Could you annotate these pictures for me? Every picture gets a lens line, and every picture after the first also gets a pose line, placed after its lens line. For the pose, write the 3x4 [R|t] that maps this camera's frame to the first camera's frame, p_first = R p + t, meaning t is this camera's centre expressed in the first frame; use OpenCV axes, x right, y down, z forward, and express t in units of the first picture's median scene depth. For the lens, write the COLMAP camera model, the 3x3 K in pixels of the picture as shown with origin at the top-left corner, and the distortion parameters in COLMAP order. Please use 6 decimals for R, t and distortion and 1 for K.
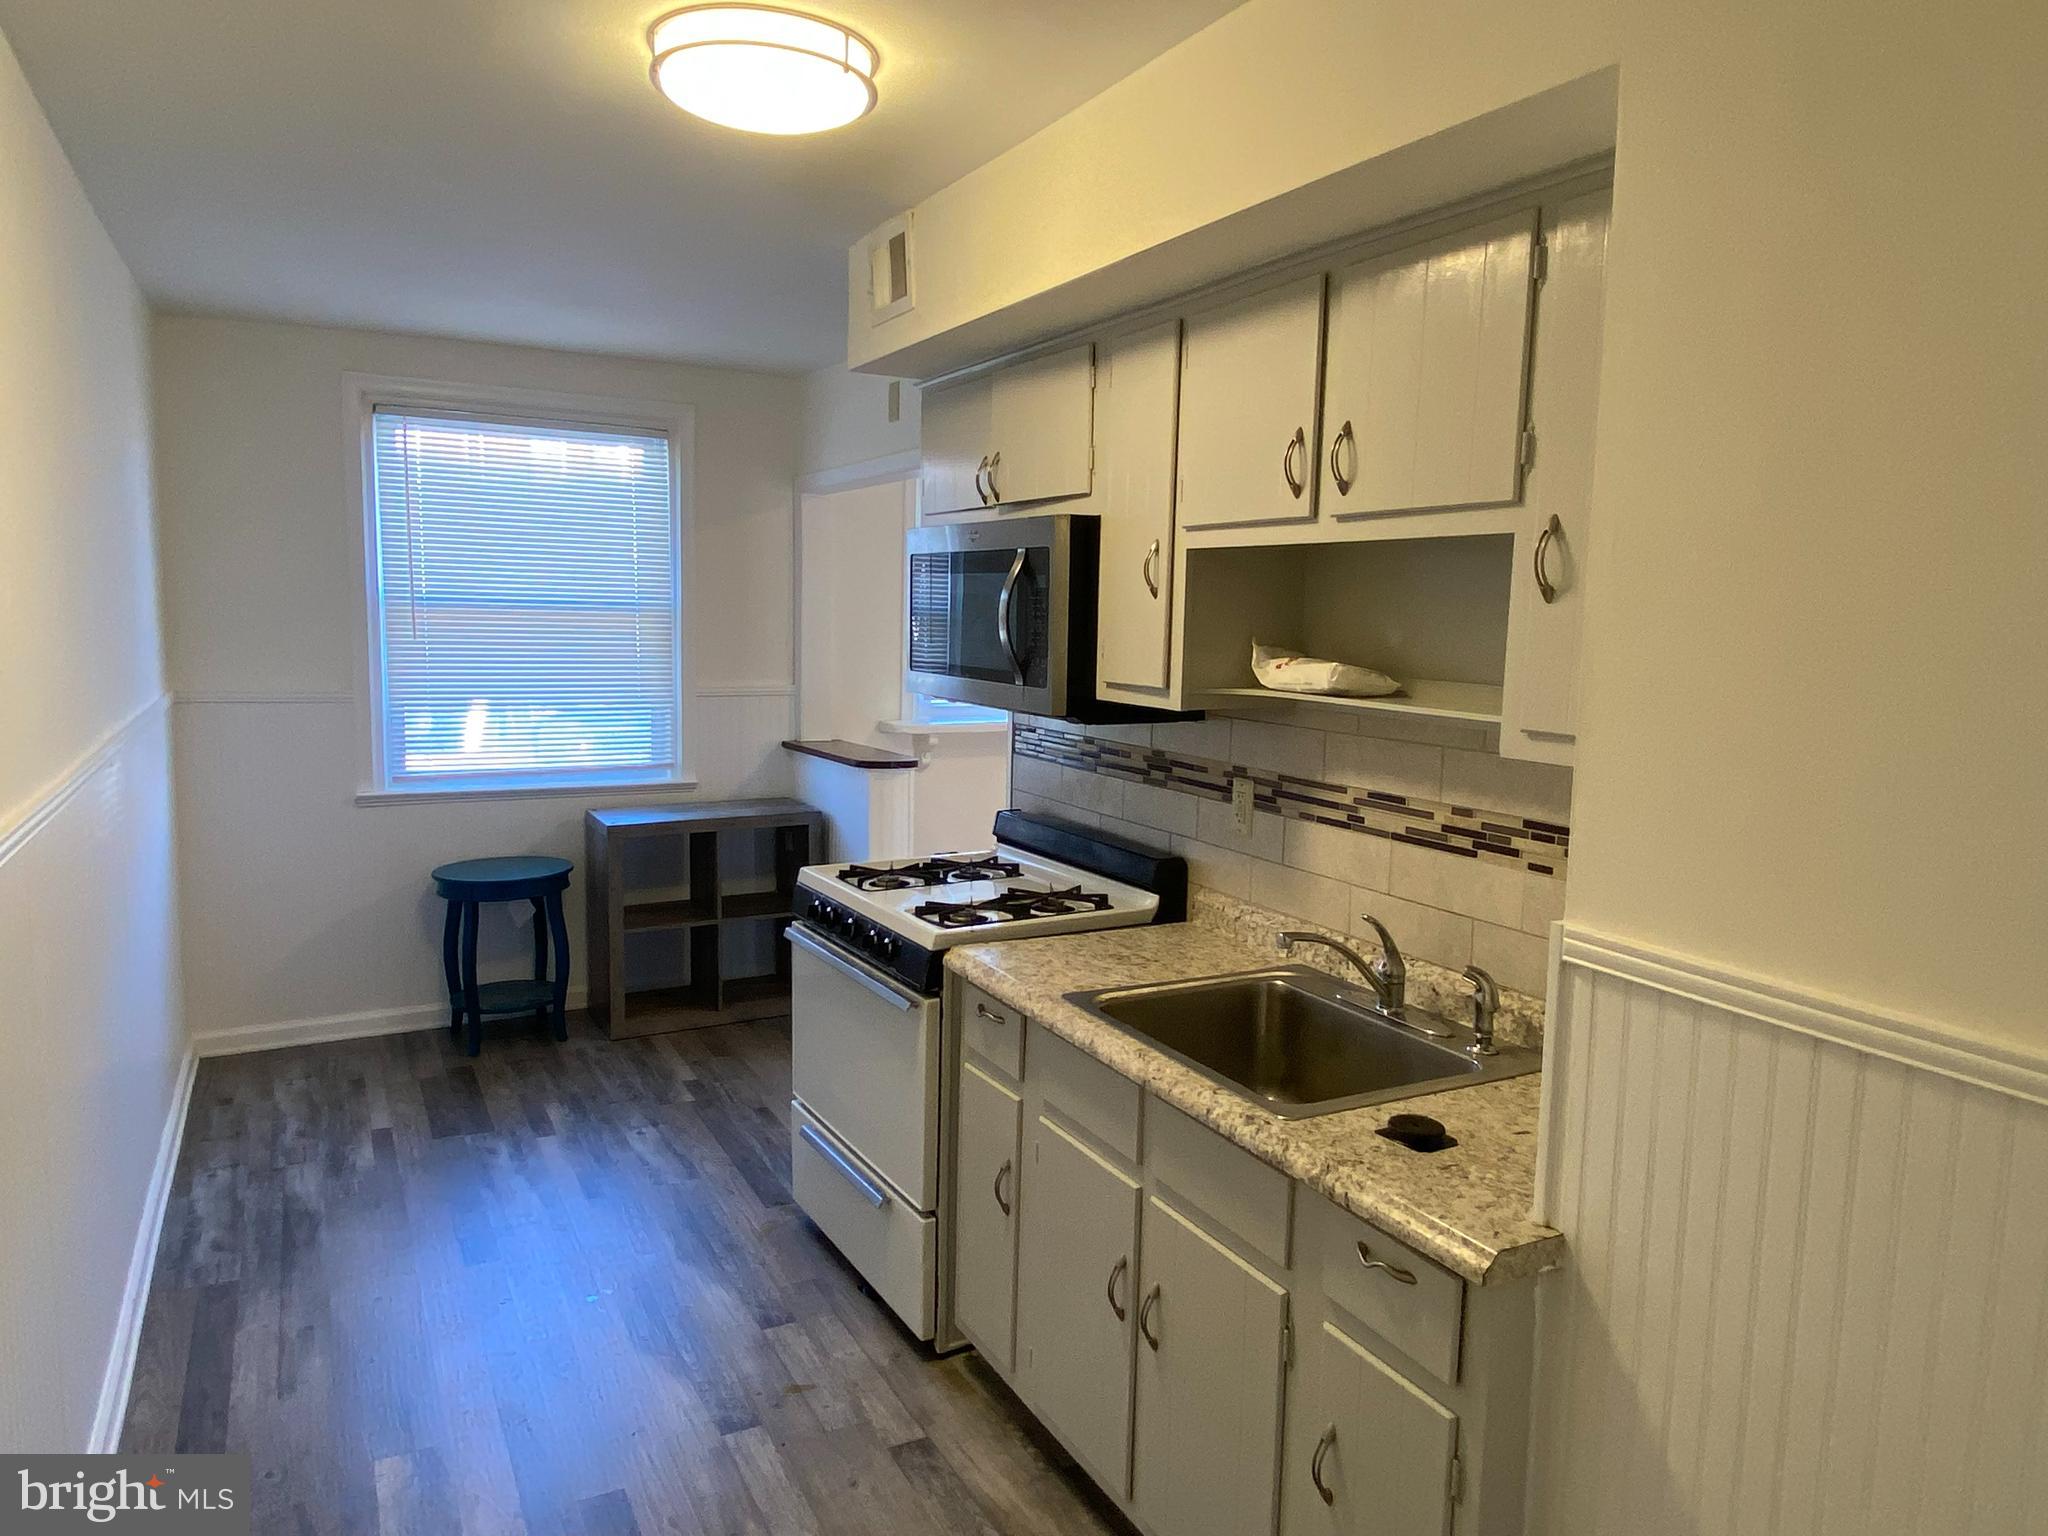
lens RADIAL K [[1337.1, 0, 1020.5], [0, 1337.1, 766.0], [0, 0, 1]] dist [0.095785, -0.125882]
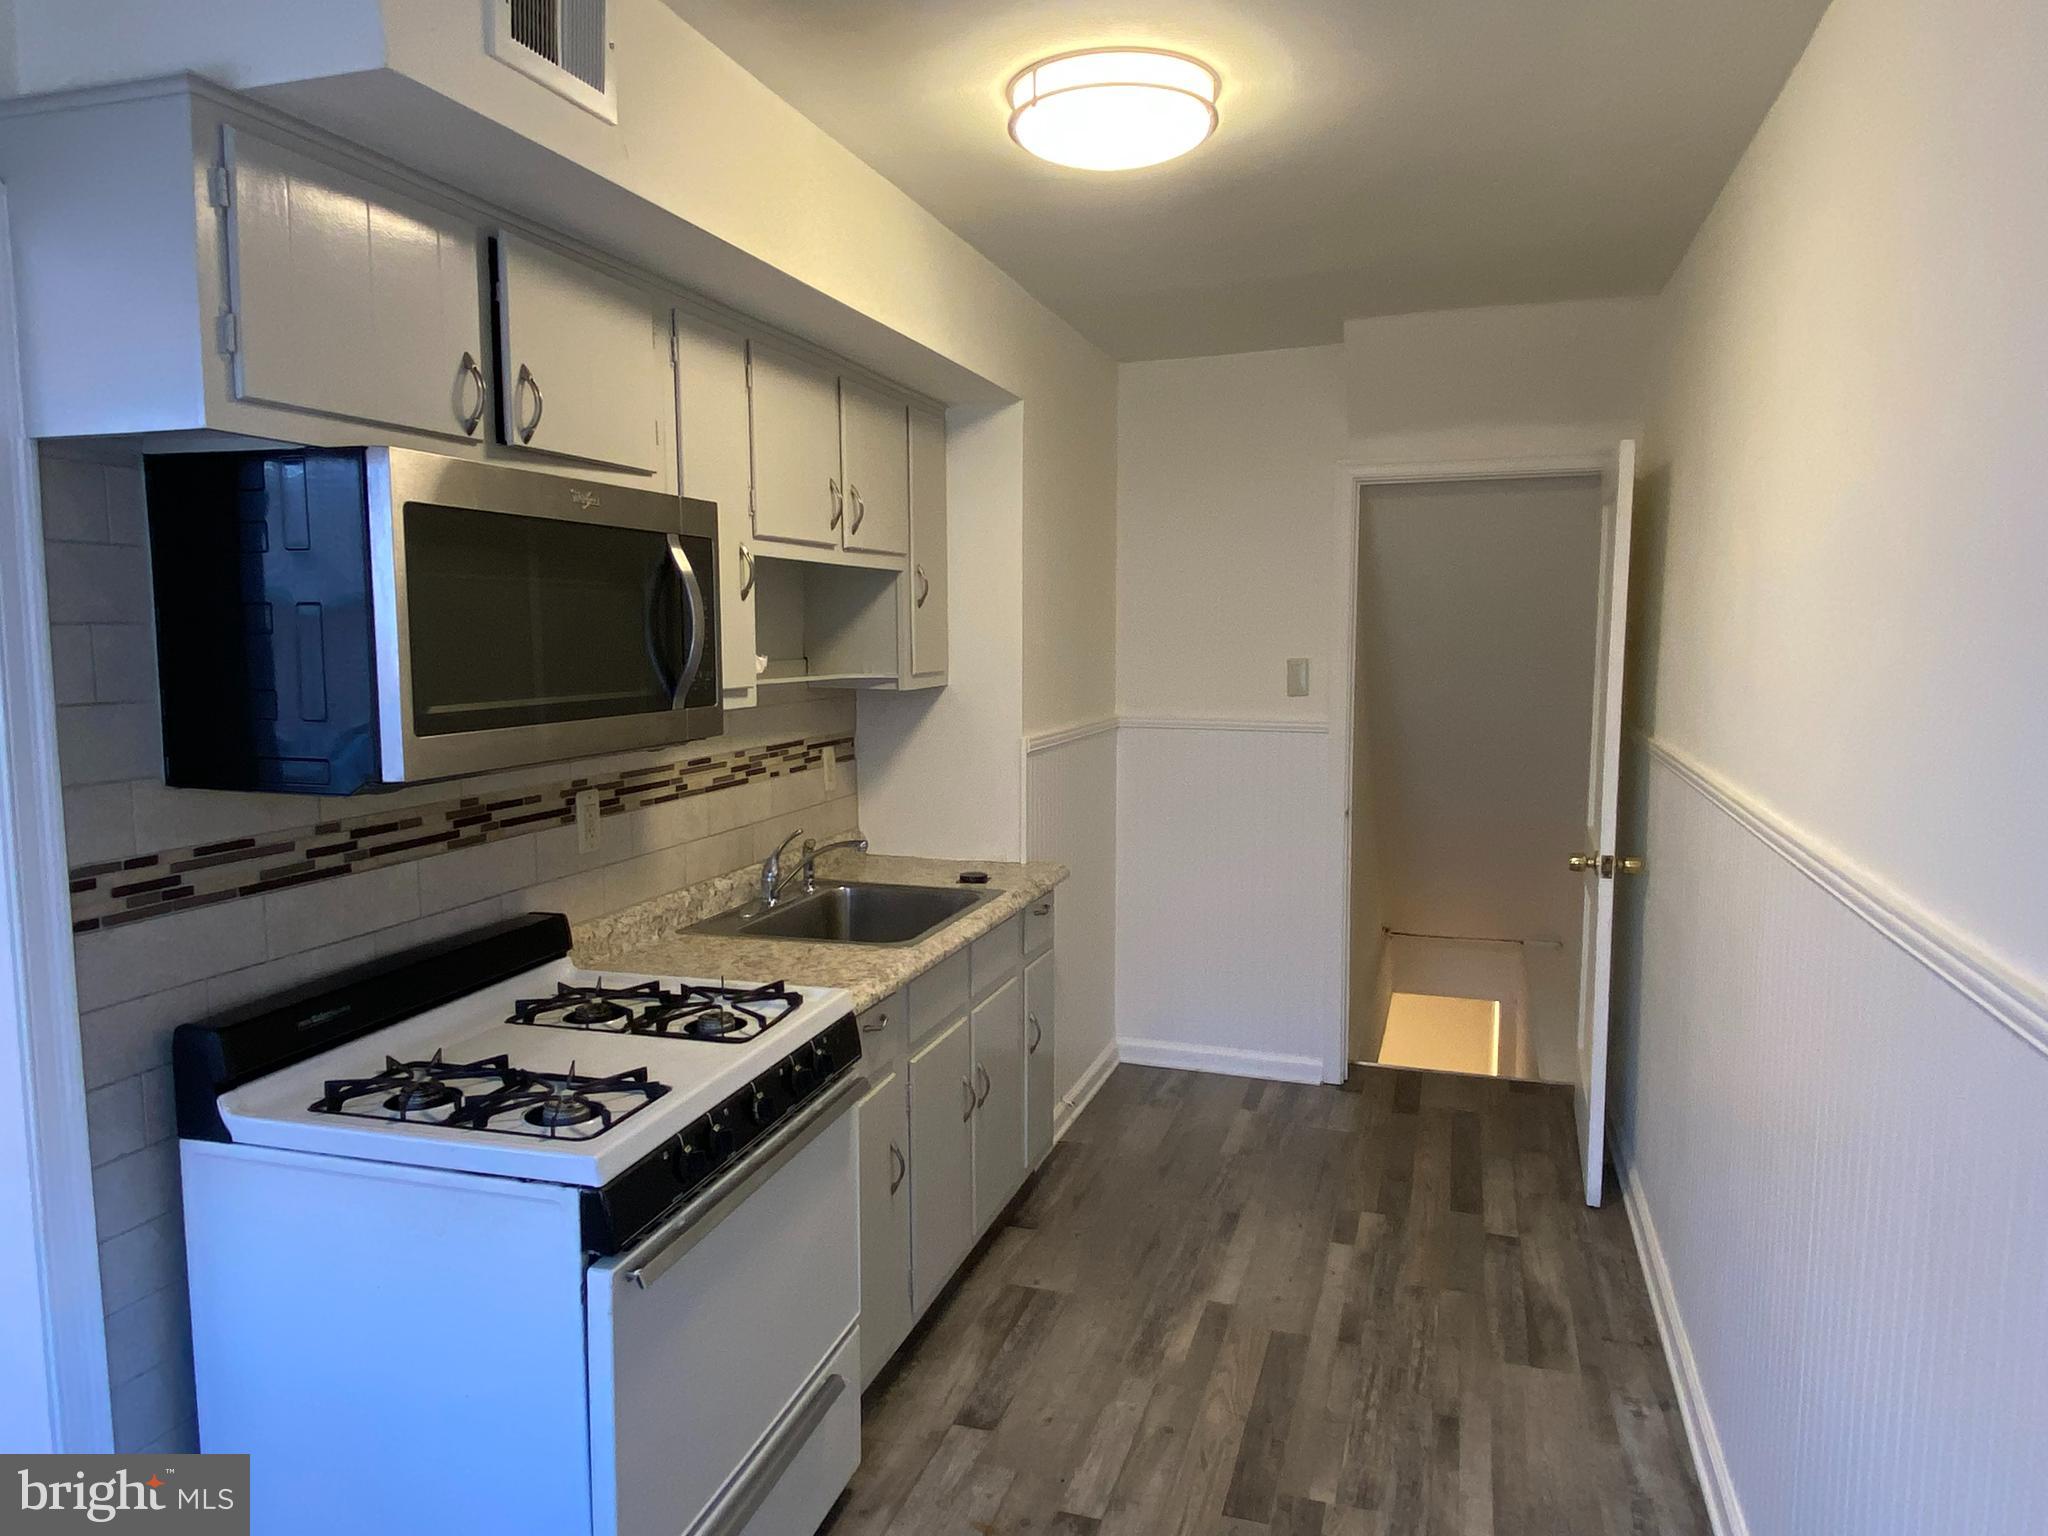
lens RADIAL K [[1337.1, 0, 1020.5], [0, 1337.1, 766.0], [0, 0, 1]] dist [0.095785, -0.125882]
pose [[-0.695750, -0.098375, 0.711515, -0.739931], [0.069206, 0.976787, 0.202724, -0.184209], [-0.714942, 0.190286, -0.672792, 1.470783]]
